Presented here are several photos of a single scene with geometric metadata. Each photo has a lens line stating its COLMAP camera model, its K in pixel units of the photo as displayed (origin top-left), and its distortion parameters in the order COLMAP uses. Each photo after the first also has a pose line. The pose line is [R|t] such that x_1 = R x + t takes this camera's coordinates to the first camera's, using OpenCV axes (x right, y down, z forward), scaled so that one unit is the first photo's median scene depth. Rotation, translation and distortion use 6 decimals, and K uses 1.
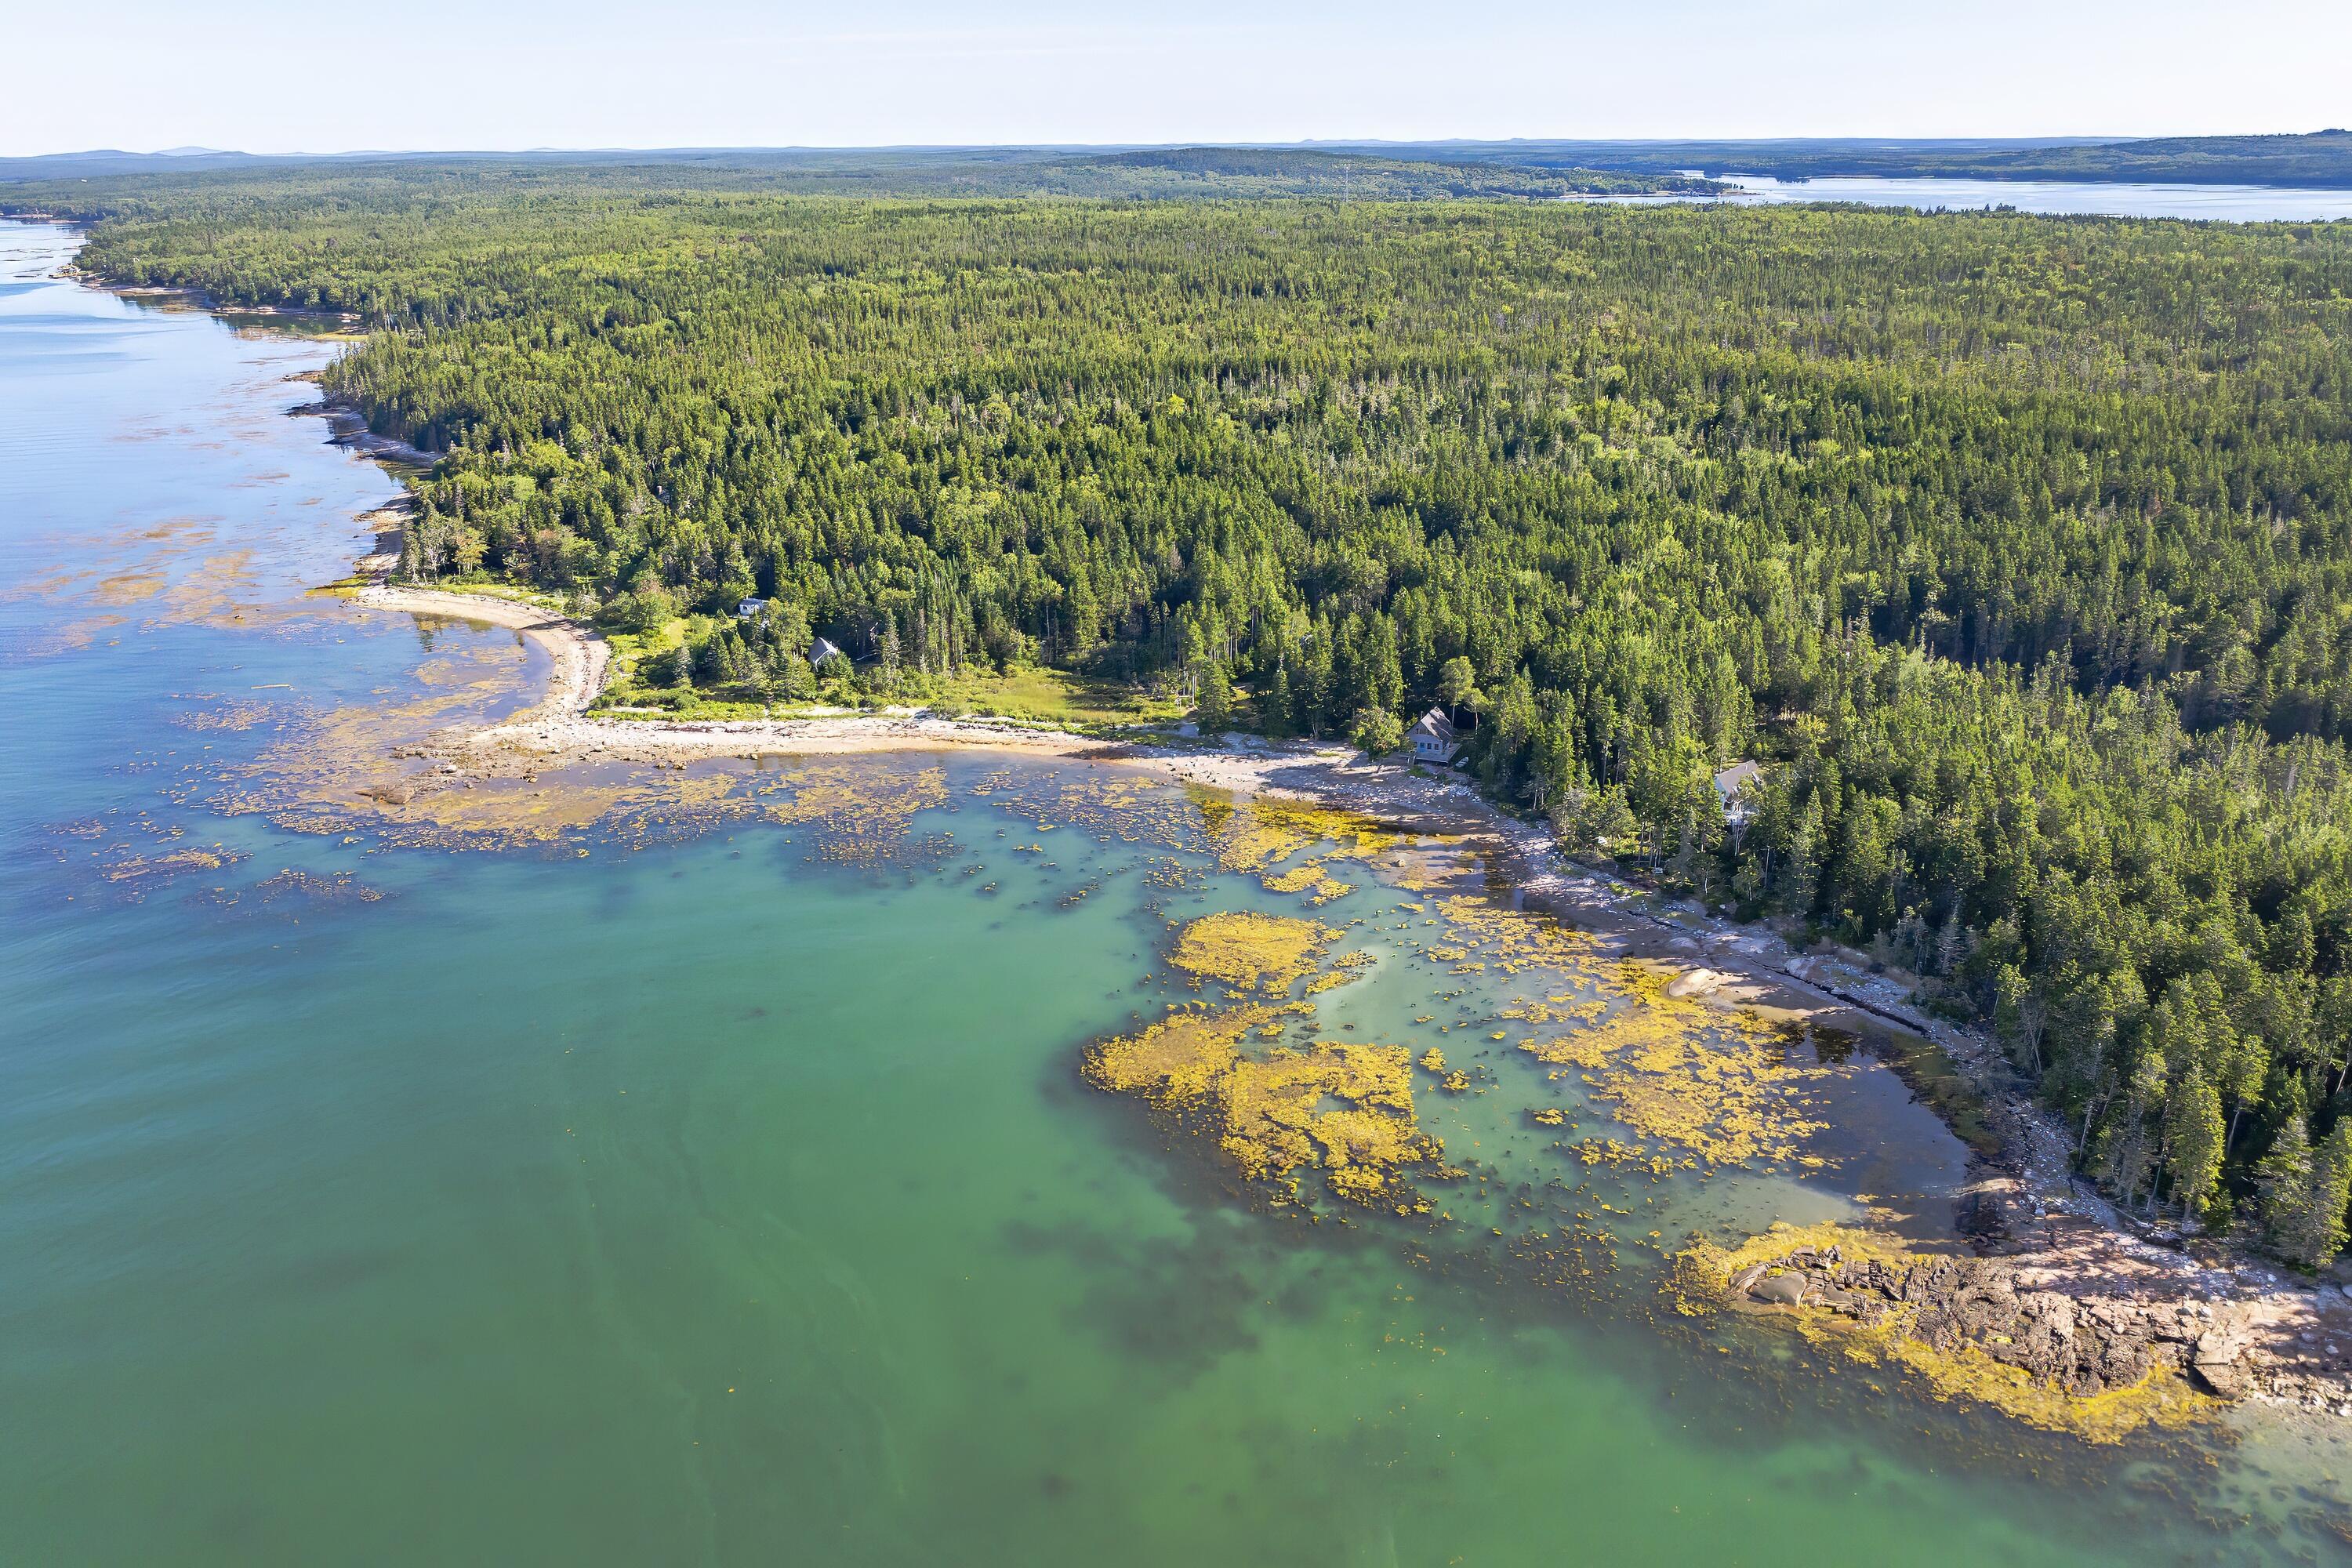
lens RADIAL K [[1650.5, 0, 1174.7], [0, 1650.5, 770.1], [0, 0, 1]] dist [-0.006643, -0.009973]
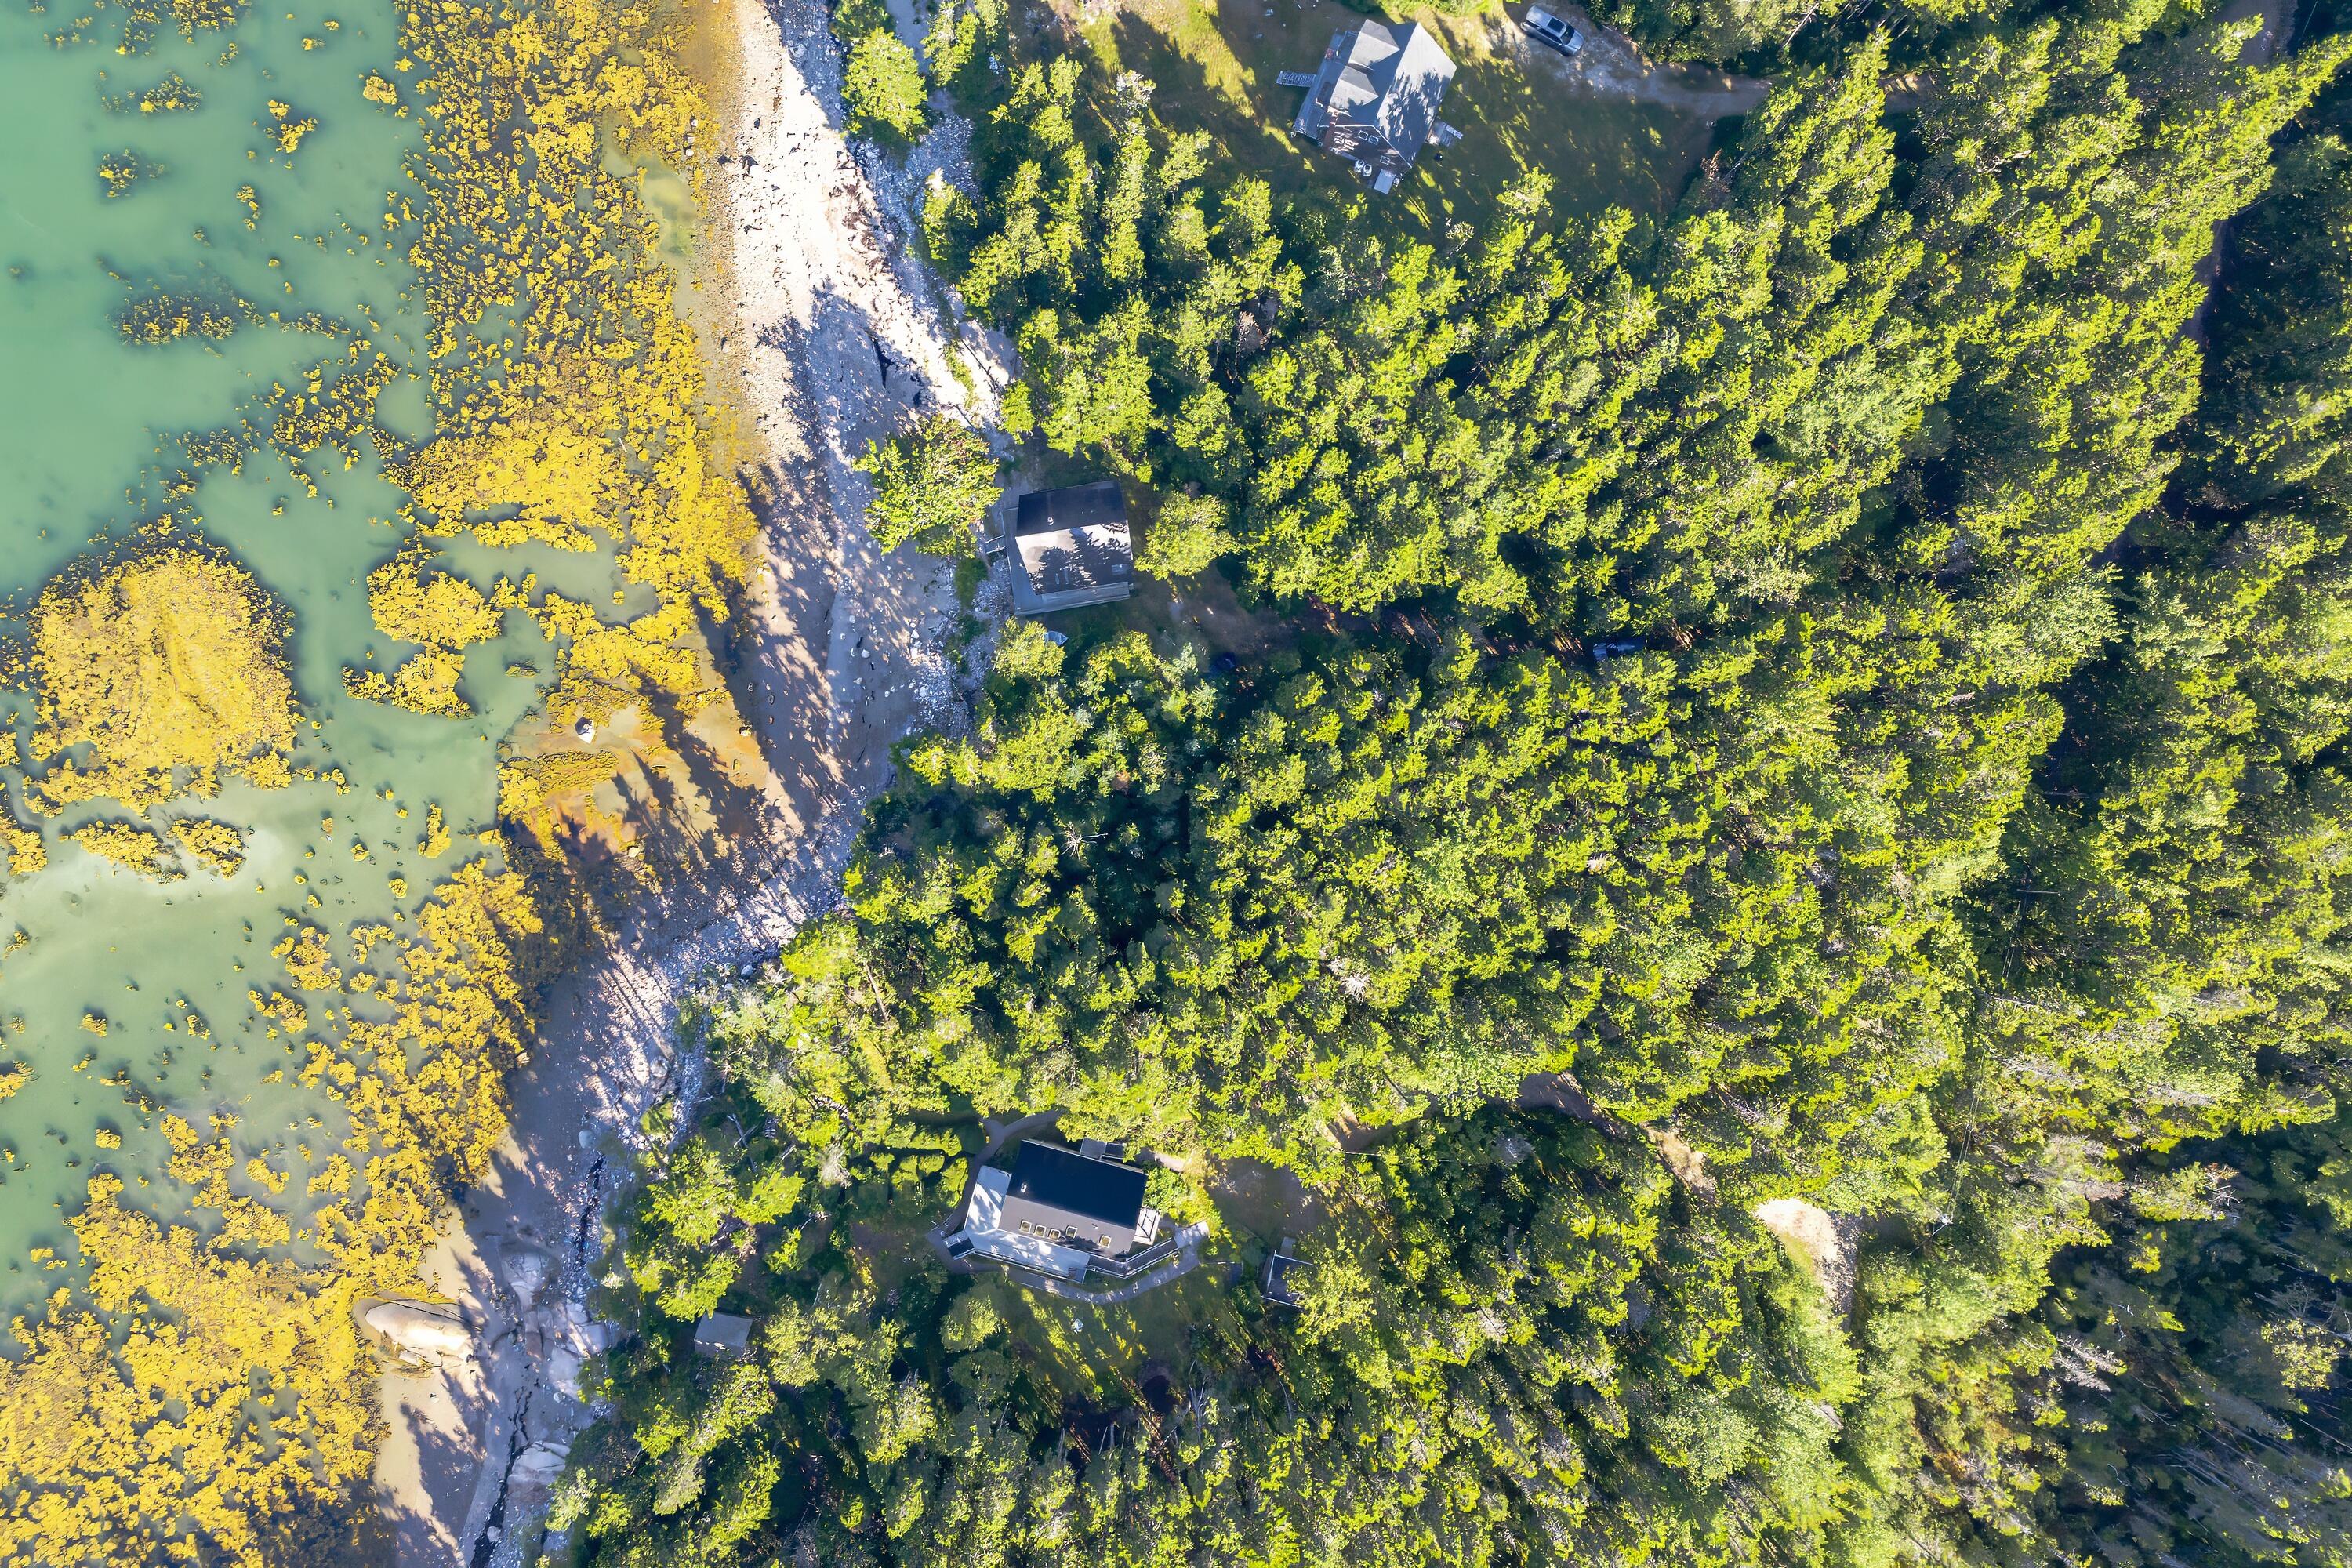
lens RADIAL K [[1650.5, 0, 1174.7], [0, 1650.5, 770.1], [0, 0, 1]] dist [-0.006643, -0.009973]
pose [[0.565742, 0.824572, -0.004243, 0.227723], [-0.318719, 0.223414, 0.921143, -0.445543], [0.760496, -0.519777, 0.389201, 0.816091]]
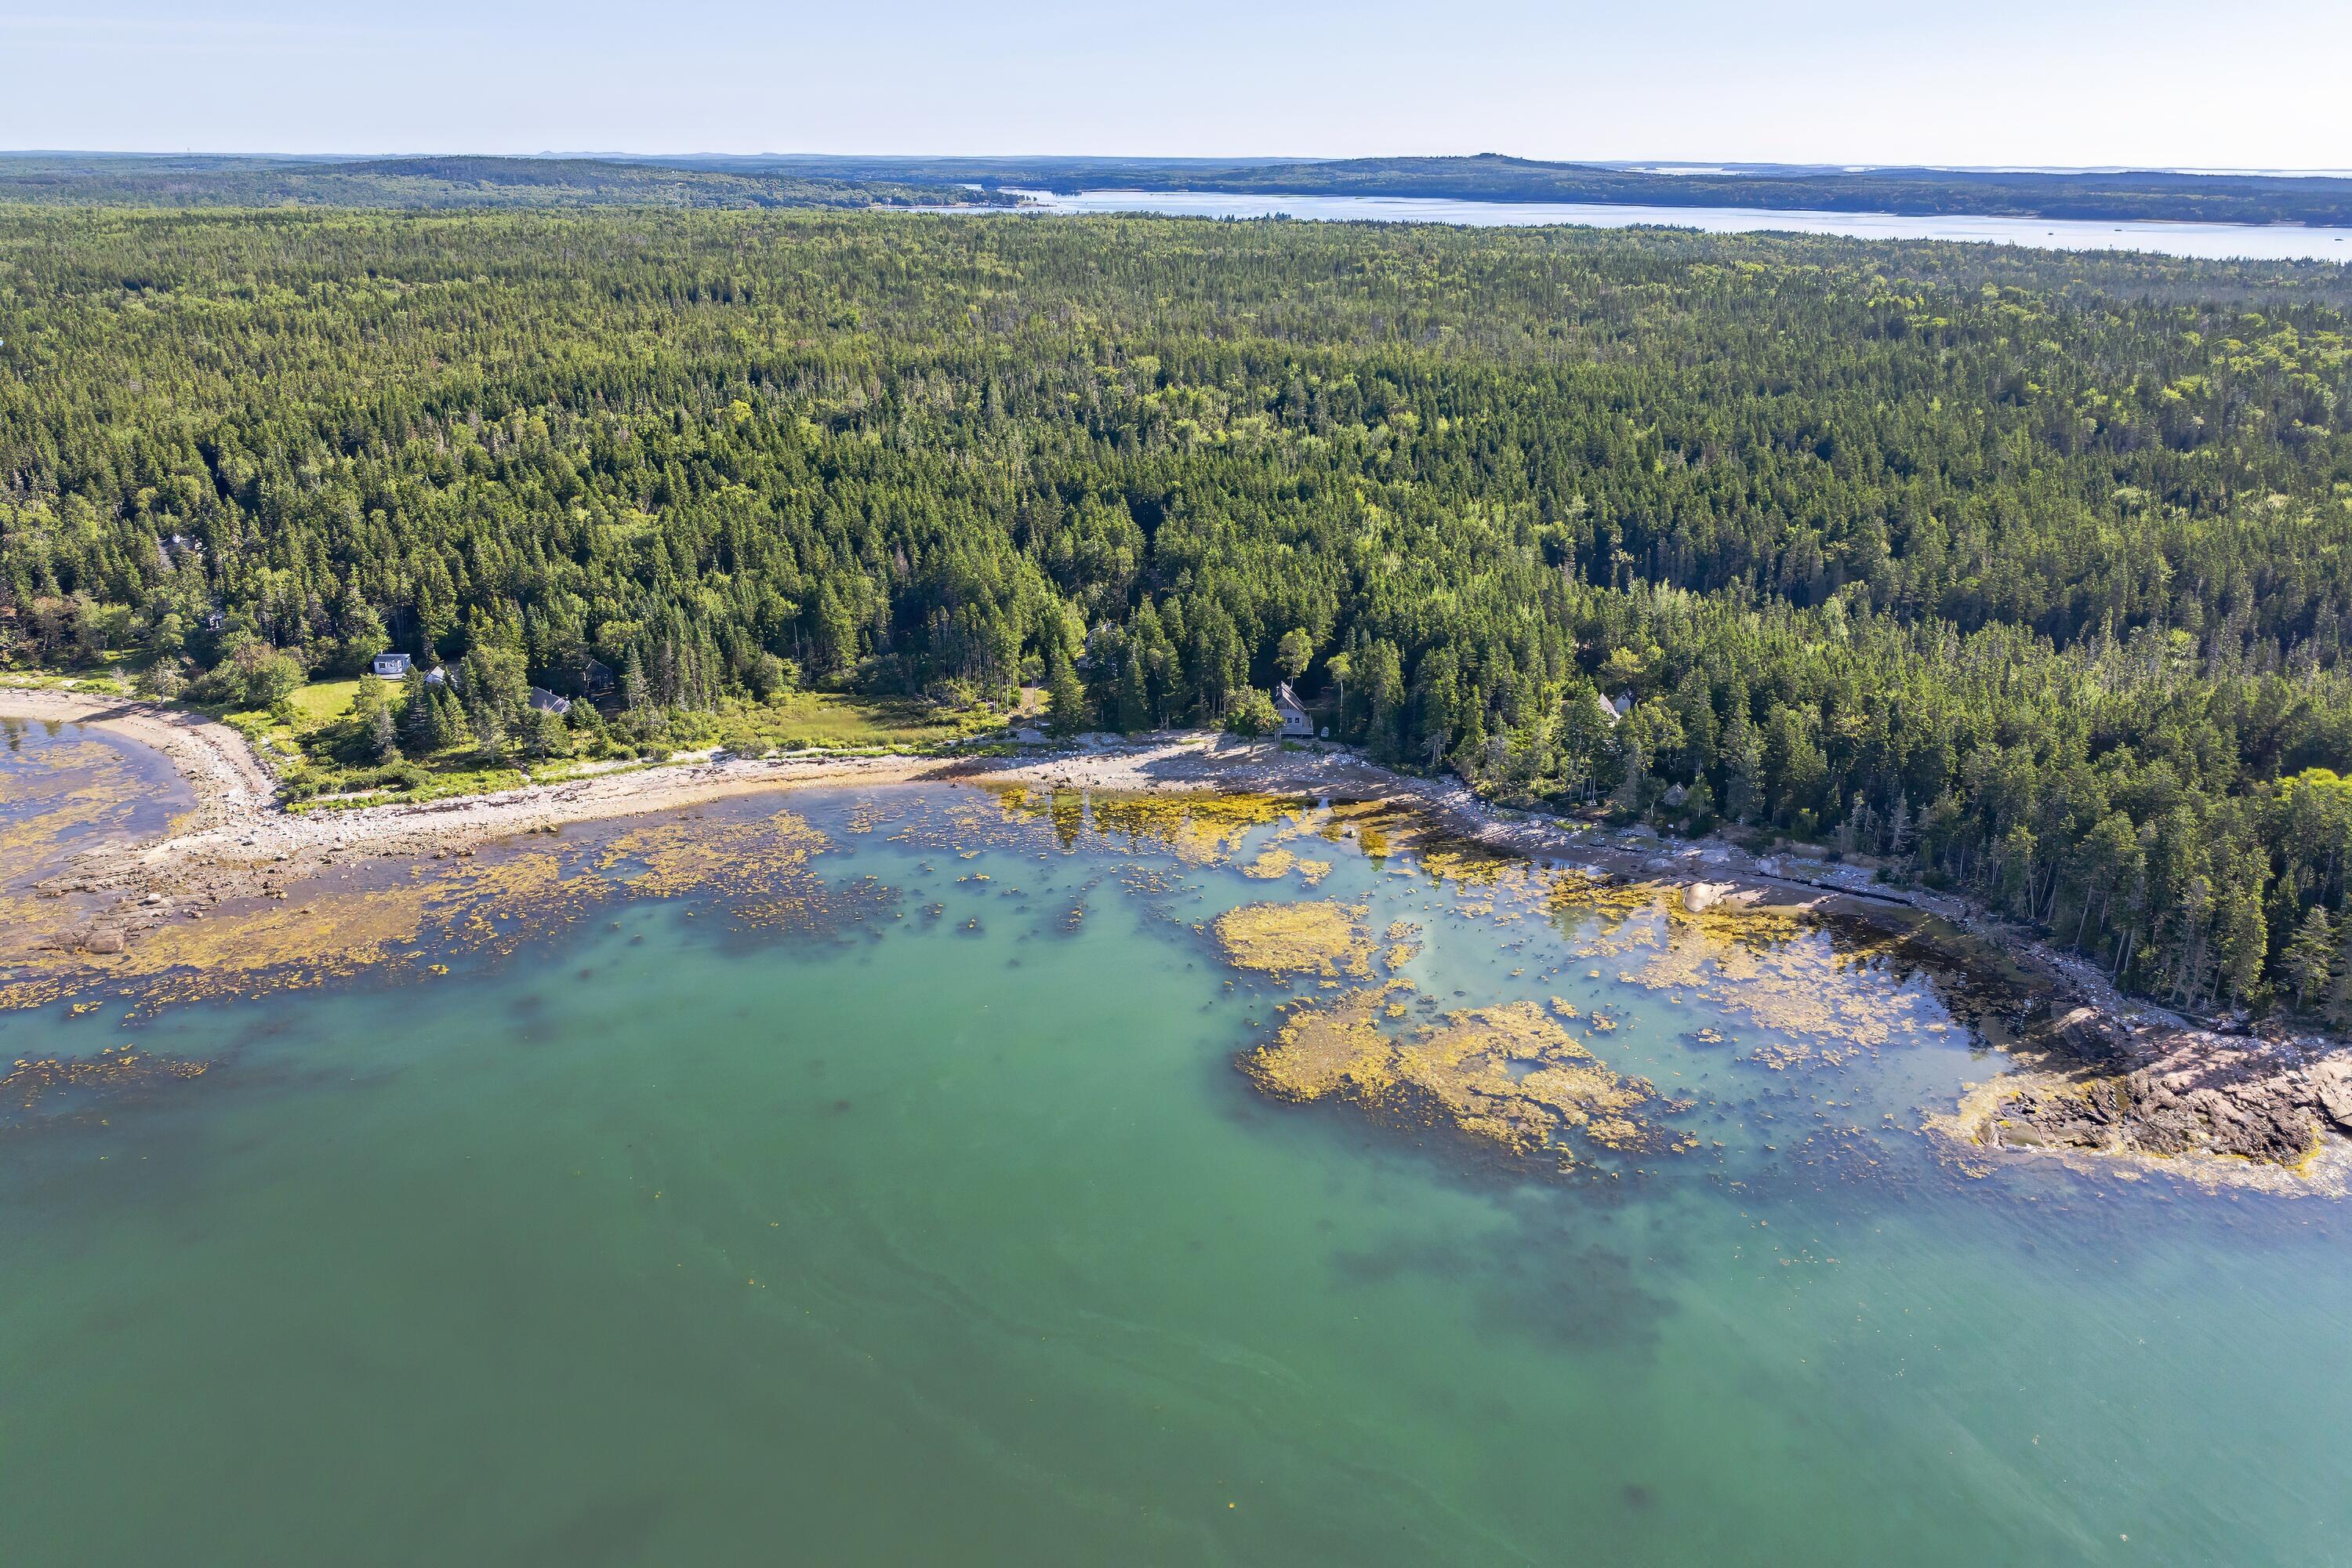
lens RADIAL K [[1650.5, 0, 1174.7], [0, 1650.5, 770.1], [0, 0, 1]] dist [-0.006643, -0.009973]
pose [[0.913163, -0.127881, 0.387014, -0.298449], [0.130990, 0.991212, 0.018454, -0.012151], [-0.385972, 0.033843, 0.921889, 0.109523]]
